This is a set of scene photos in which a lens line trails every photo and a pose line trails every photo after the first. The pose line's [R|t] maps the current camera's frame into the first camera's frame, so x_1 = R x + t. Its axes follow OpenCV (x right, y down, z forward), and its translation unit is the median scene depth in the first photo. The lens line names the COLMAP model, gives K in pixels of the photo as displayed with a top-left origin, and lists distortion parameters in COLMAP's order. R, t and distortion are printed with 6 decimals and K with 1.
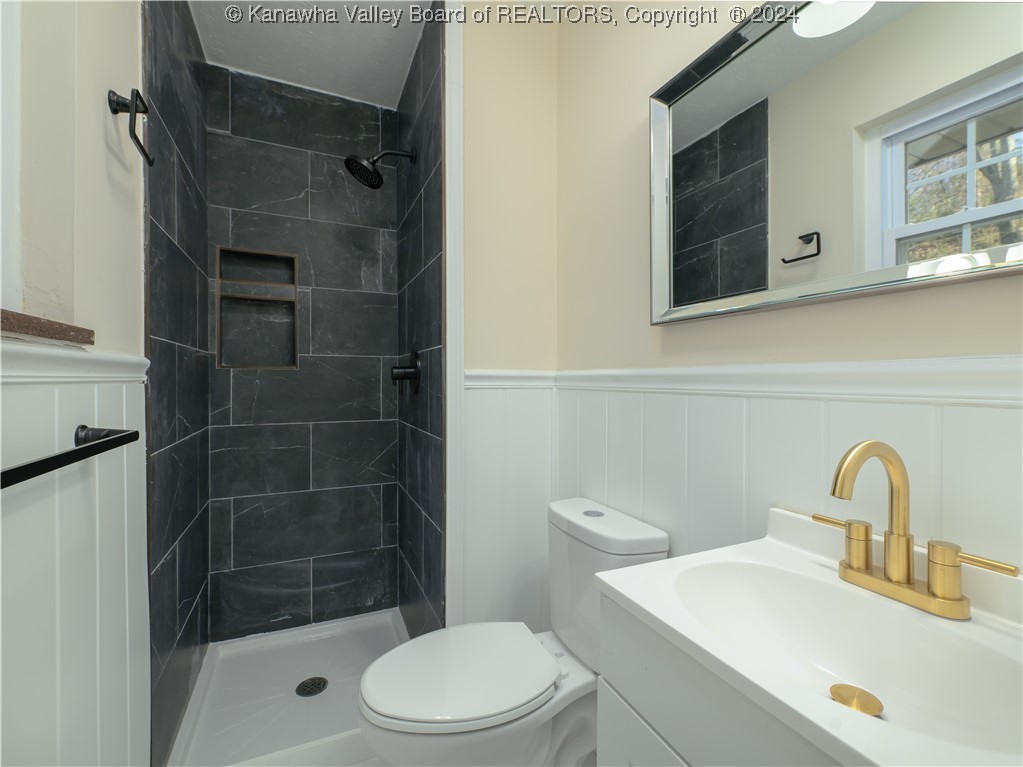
lens RADIAL K [[463.7, 0, 510.8], [0, 463.7, 381.9], [0, 0, 1]] dist [-0.004495, -0.003434]
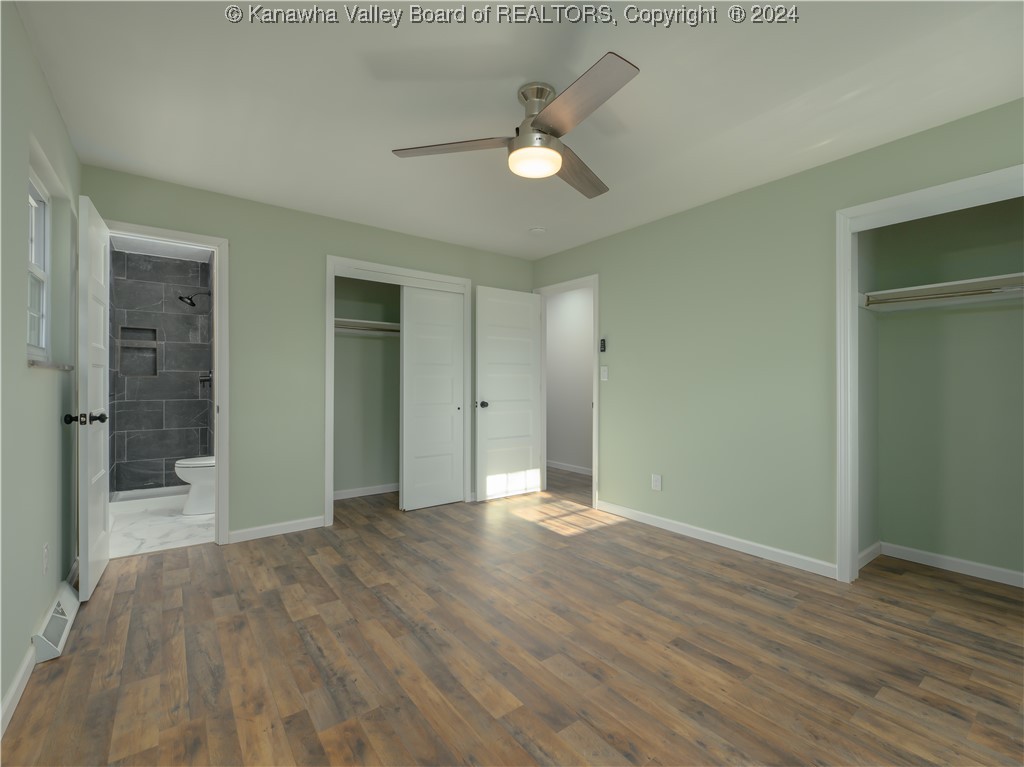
lens RADIAL K [[464.1, 0, 515.2], [0, 464.1, 381.8], [0, 0, 1]] dist [-0.004495, -0.003434]
pose [[0.971296, 0.001072, 0.237873, 0.739126], [0.000052, 0.999989, -0.004720, 0.007780], [-0.237876, 0.004597, 0.971285, -1.698171]]
